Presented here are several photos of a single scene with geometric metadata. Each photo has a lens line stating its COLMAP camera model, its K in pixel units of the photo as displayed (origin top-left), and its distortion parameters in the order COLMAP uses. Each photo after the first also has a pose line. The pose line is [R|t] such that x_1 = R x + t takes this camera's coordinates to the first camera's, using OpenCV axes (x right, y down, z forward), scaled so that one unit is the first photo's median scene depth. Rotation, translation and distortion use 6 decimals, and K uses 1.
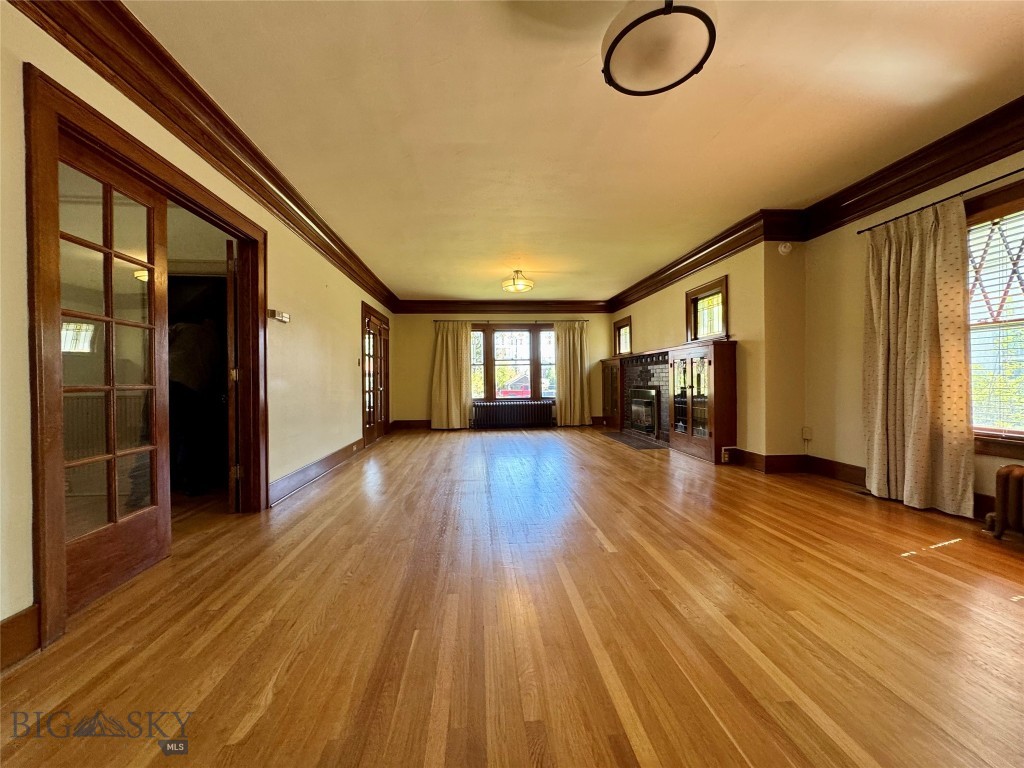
lens RADIAL K [[414.0, 0, 510.5], [0, 414.0, 383.7], [0, 0, 1]] dist [-0.003034, 0.000122]
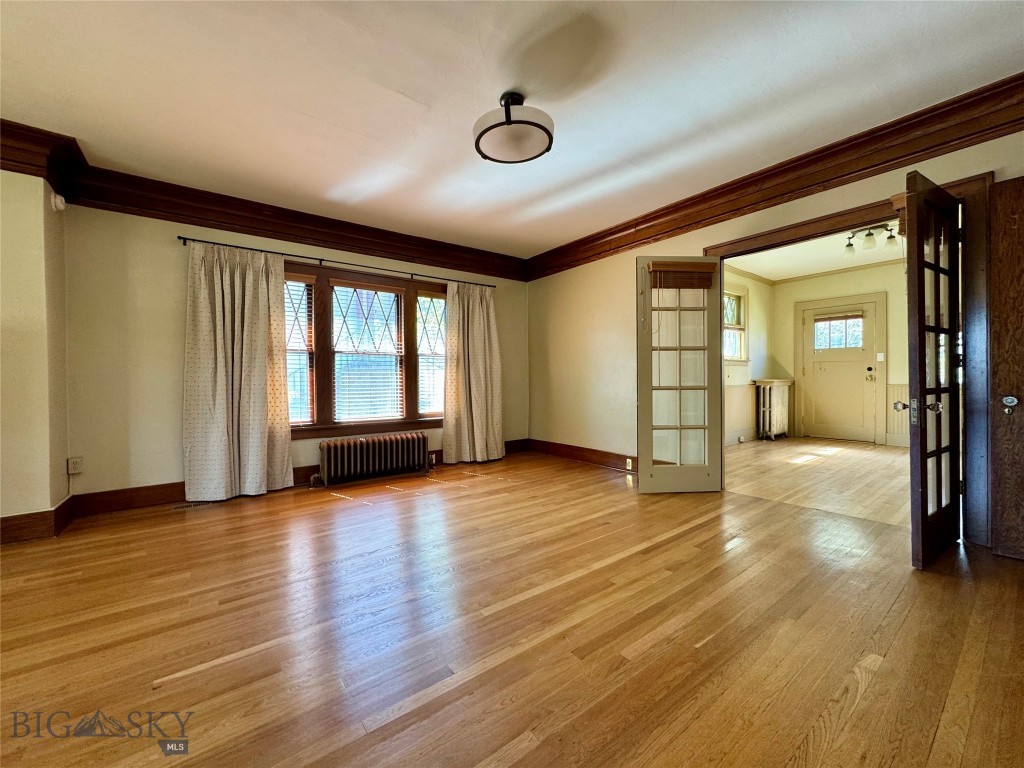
lens RADIAL K [[414.0, 0, 510.5], [0, 414.0, 383.7], [0, 0, 1]] dist [-0.003034, 0.000122]
pose [[-0.543006, 0.009018, 0.839680, -0.456719], [0.024875, 0.999676, 0.005350, -0.013661], [-0.839360, 0.023792, -0.543055, 1.062590]]
